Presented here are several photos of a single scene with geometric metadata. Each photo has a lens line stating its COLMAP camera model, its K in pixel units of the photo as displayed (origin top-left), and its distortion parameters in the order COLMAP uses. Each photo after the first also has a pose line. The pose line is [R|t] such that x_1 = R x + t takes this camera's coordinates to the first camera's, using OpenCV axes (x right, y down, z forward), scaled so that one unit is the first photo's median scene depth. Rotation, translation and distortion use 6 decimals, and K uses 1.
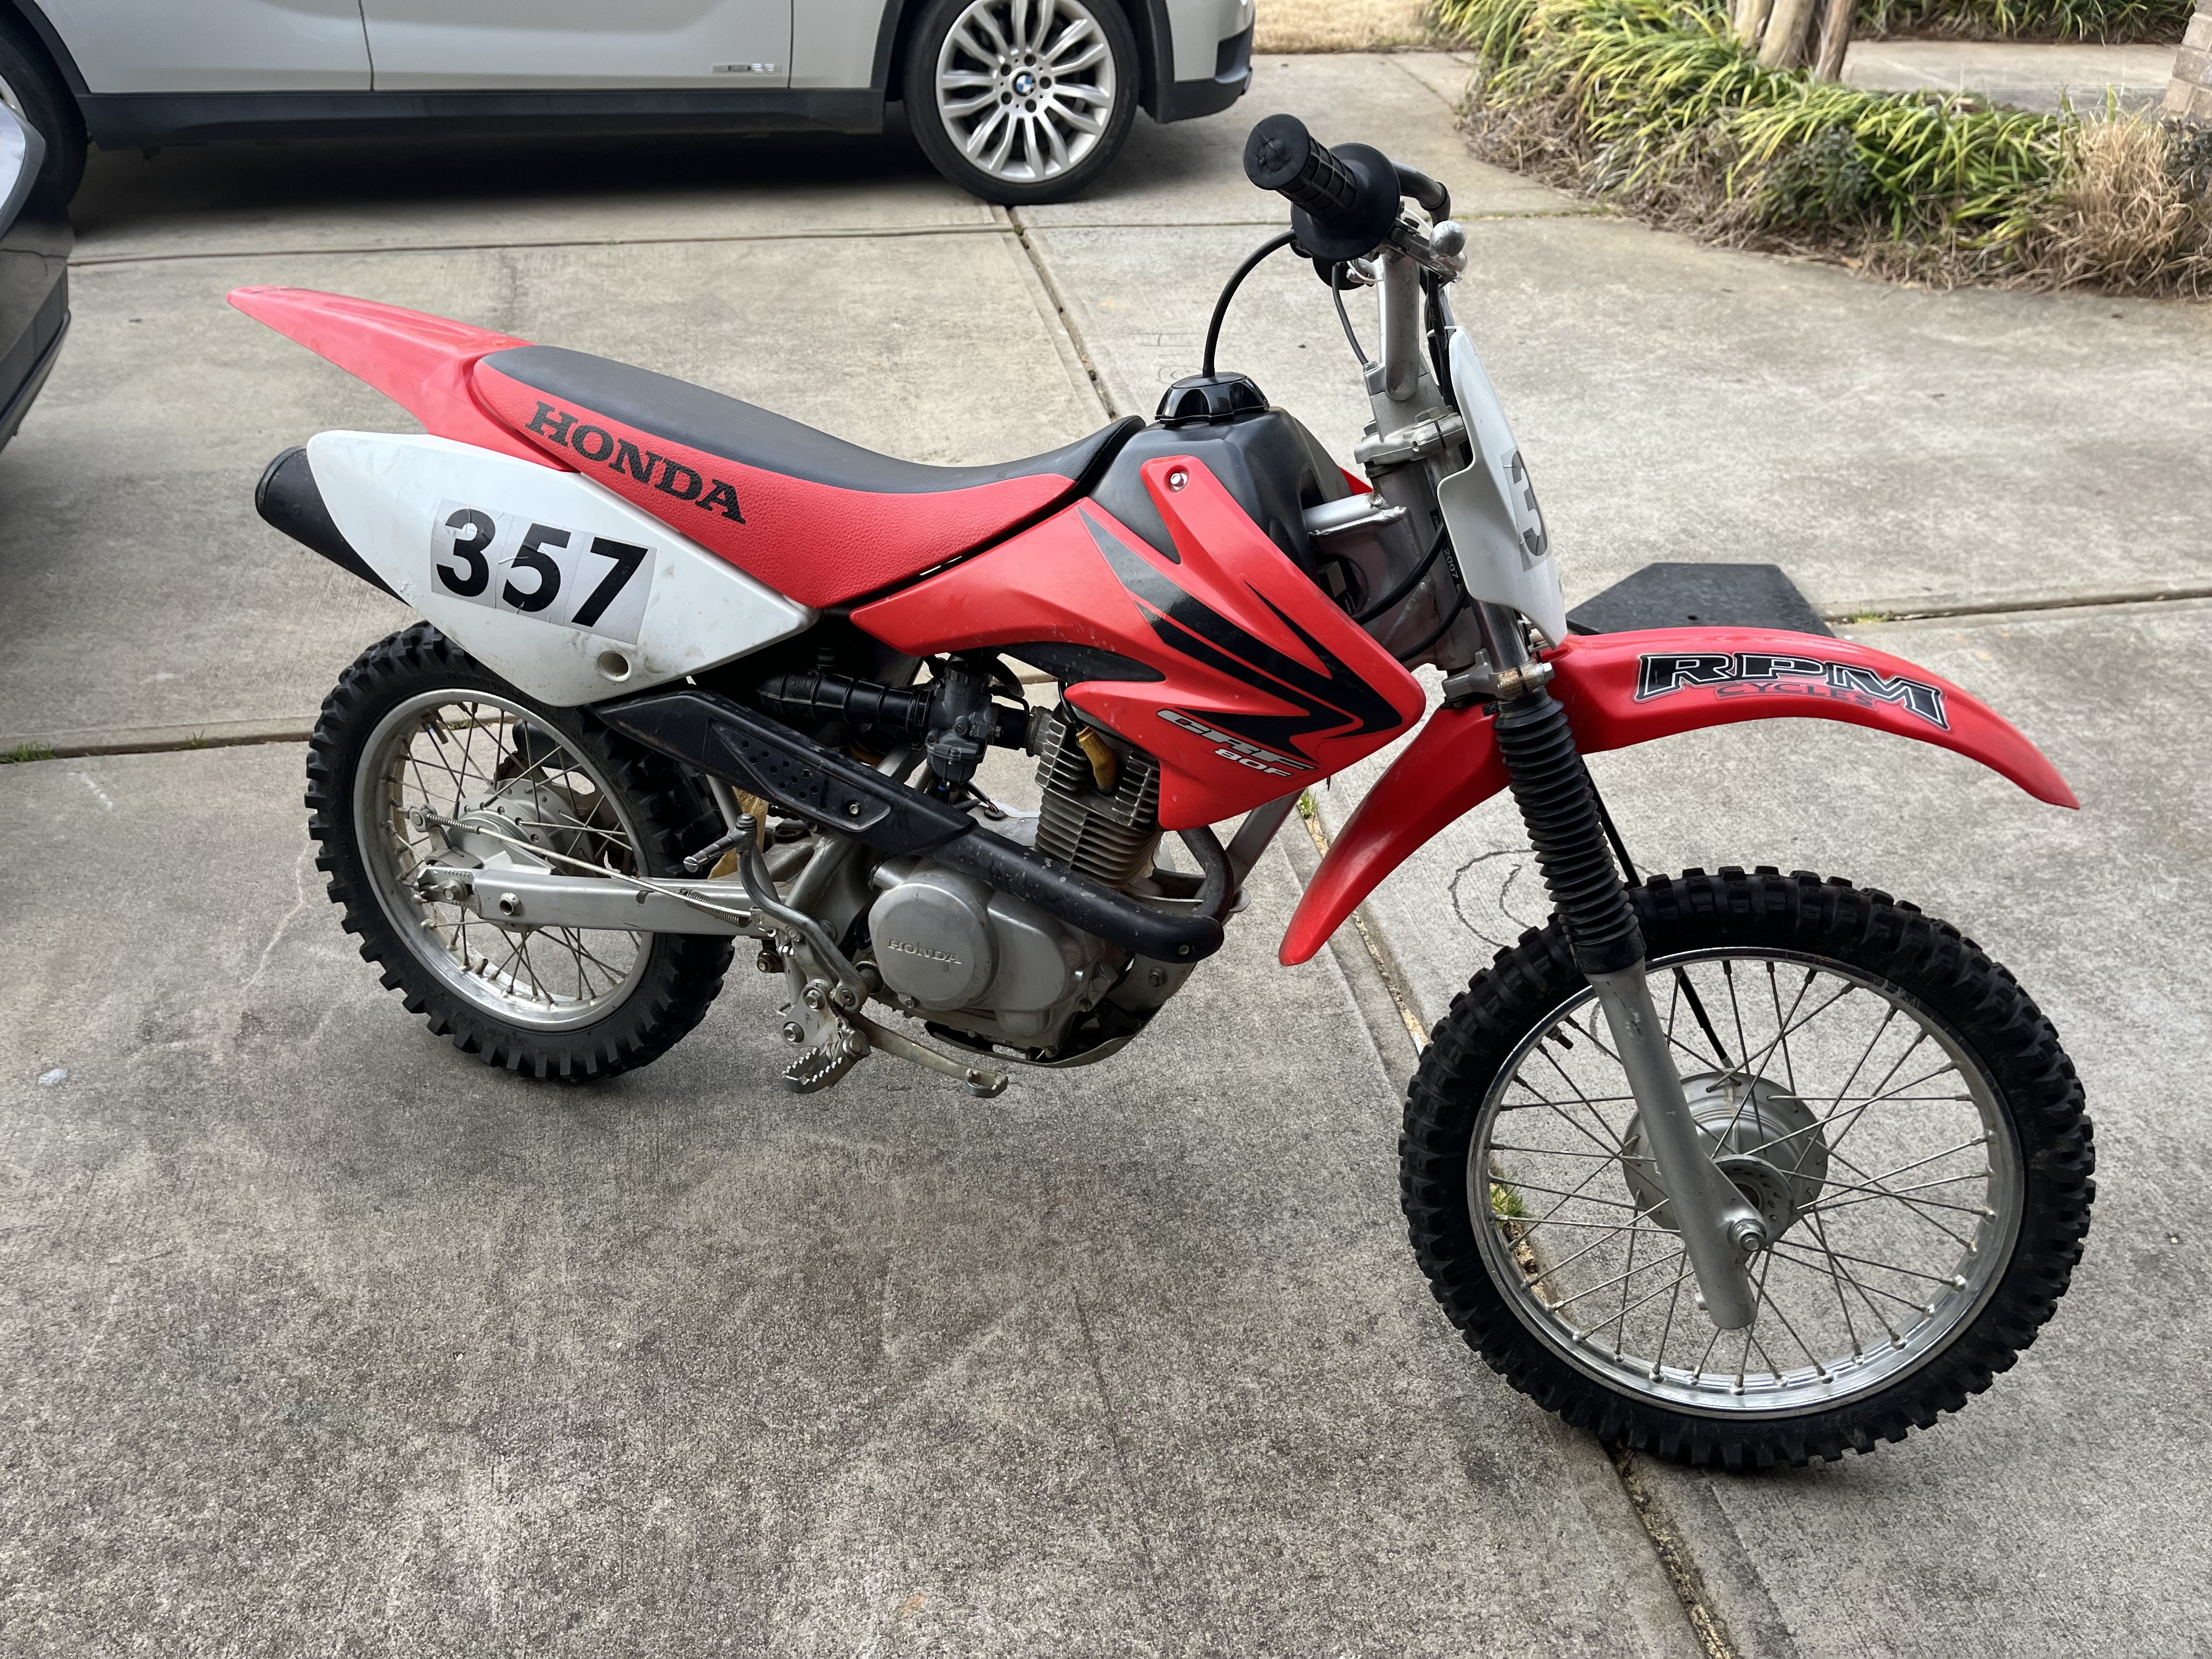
lens RADIAL K [[1659.9, 0, 1111.8], [0, 1659.9, 797.6], [0, 0, 1]] dist [0.052664, -0.069076]
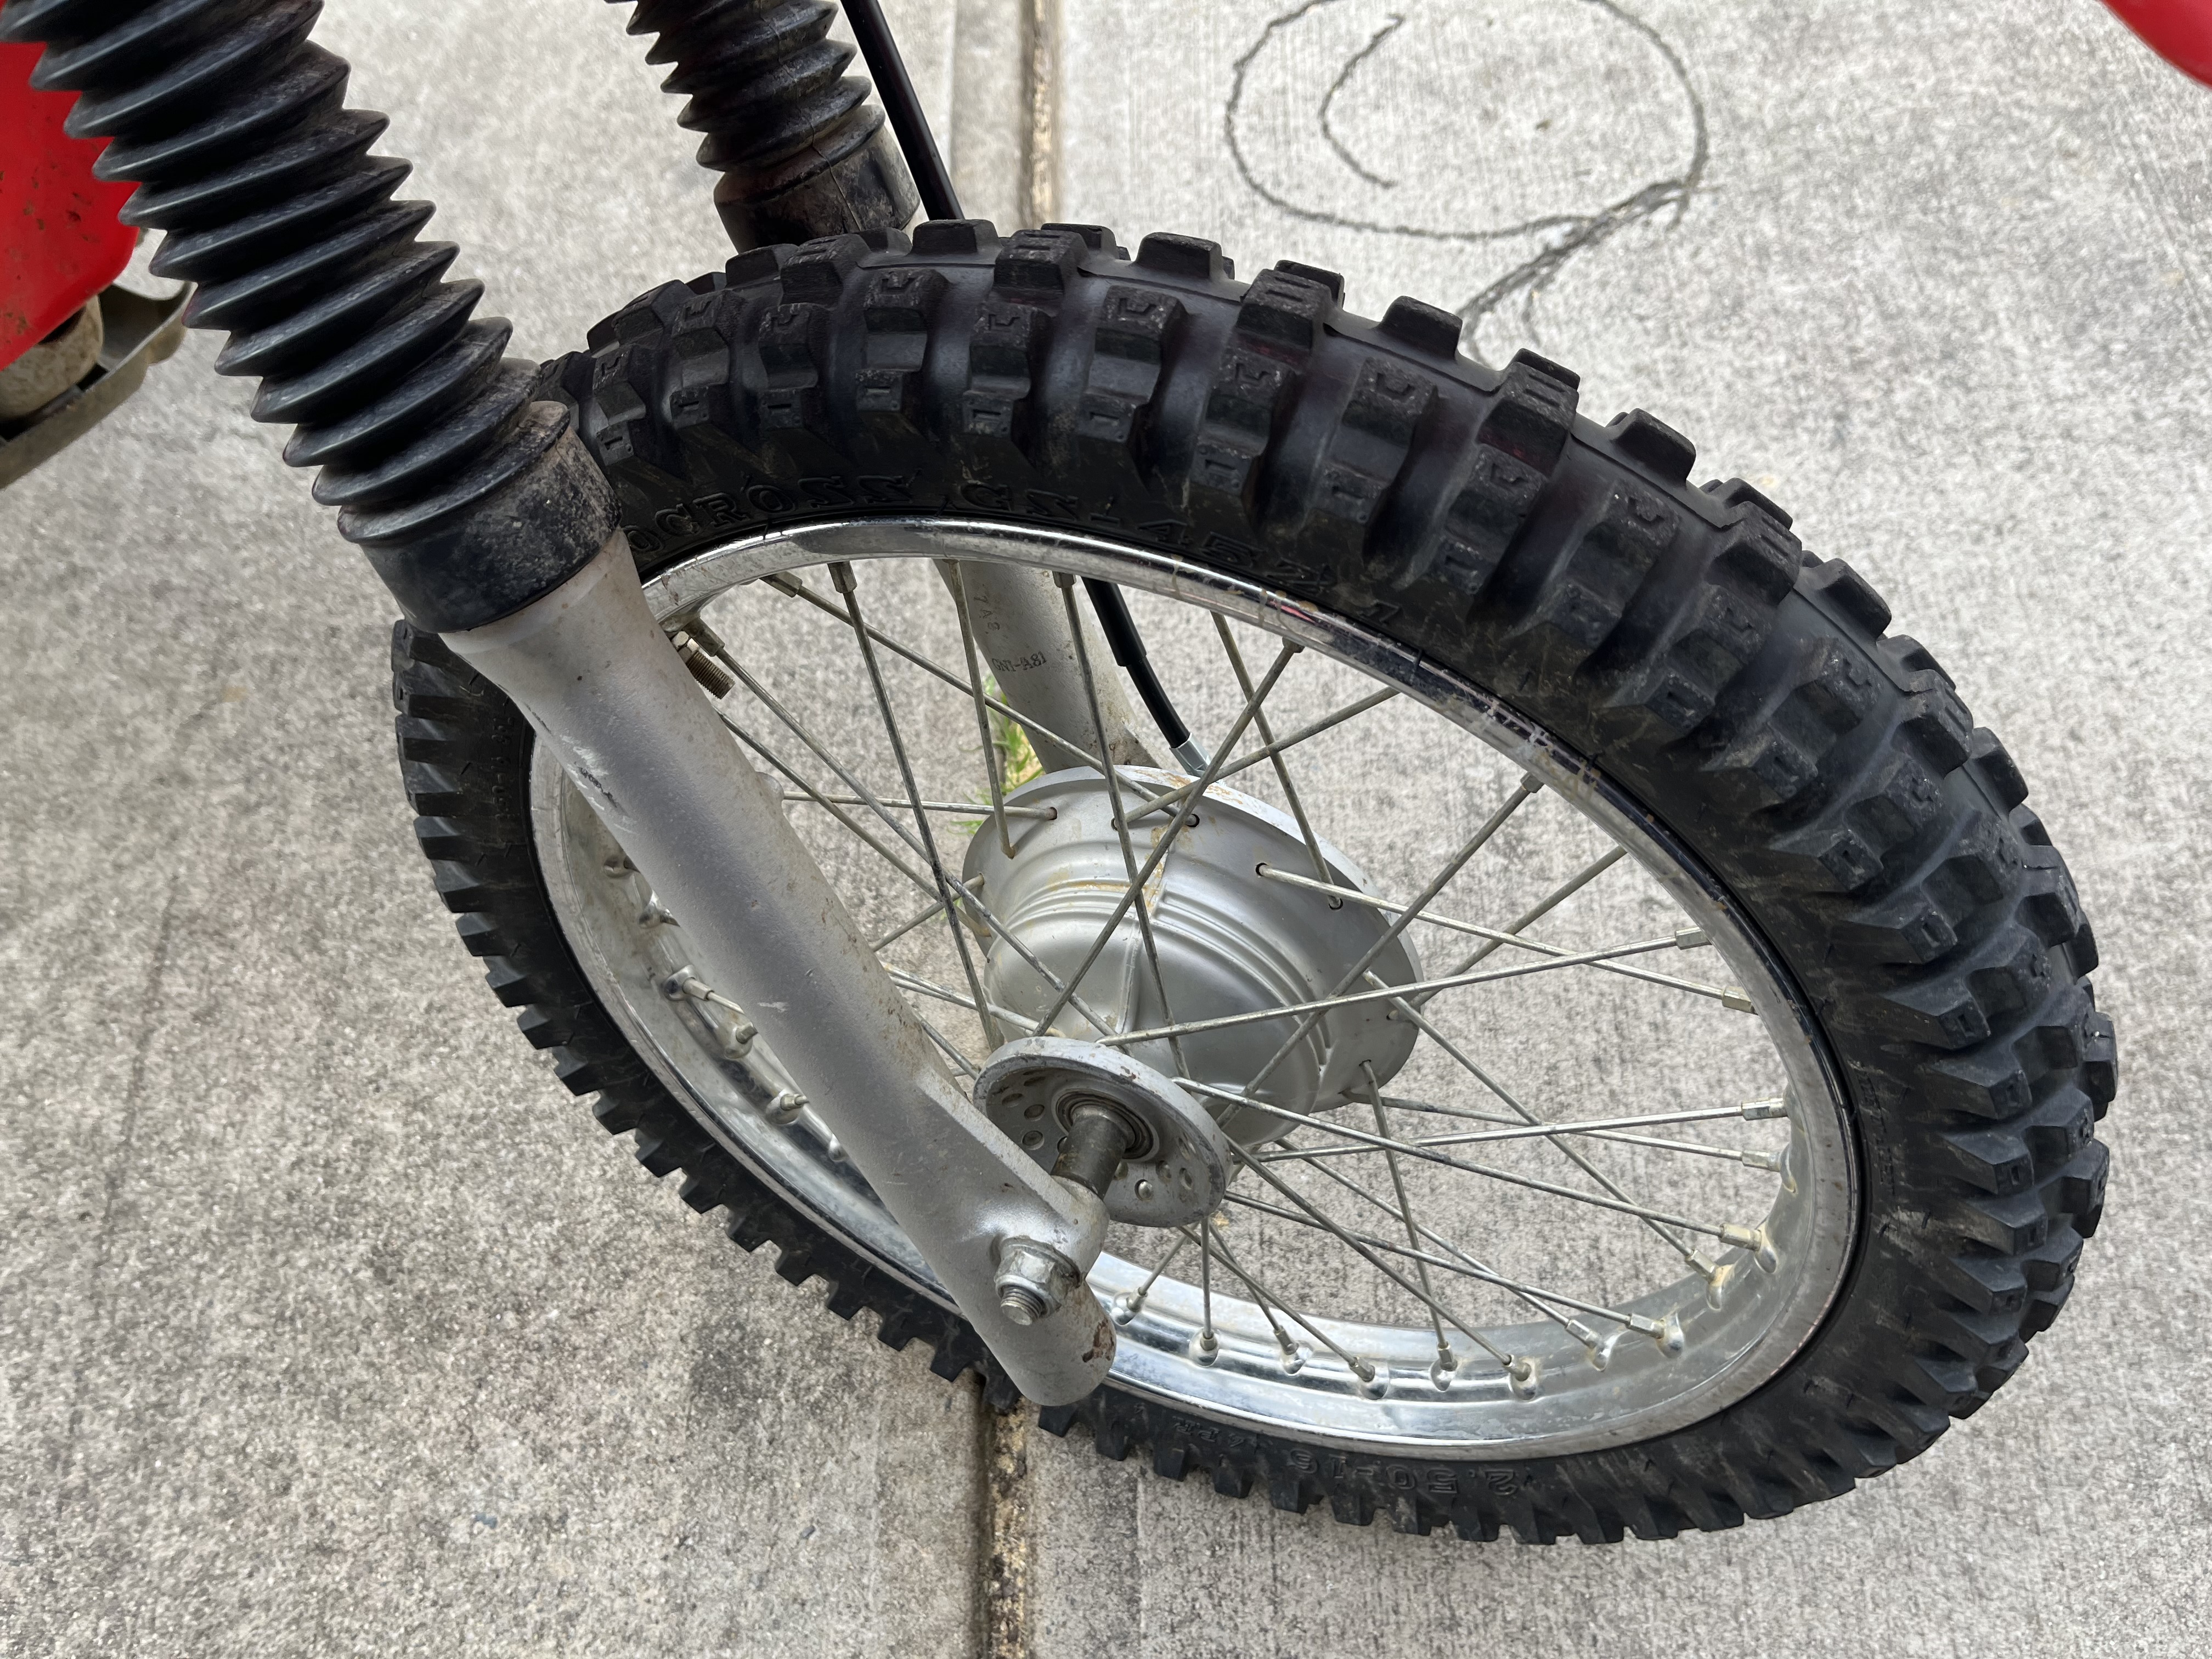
lens RADIAL K [[1722.7, 0, 1106.0], [0, 1722.7, 829.5], [0, 0, 1]] dist [0.082915, -0.116631]
pose [[0.984902, 0.113481, -0.130732, 0.387153], [-0.032725, 0.863606, 0.503105, -0.016325], [0.169993, -0.491231, 0.854280, 0.641363]]
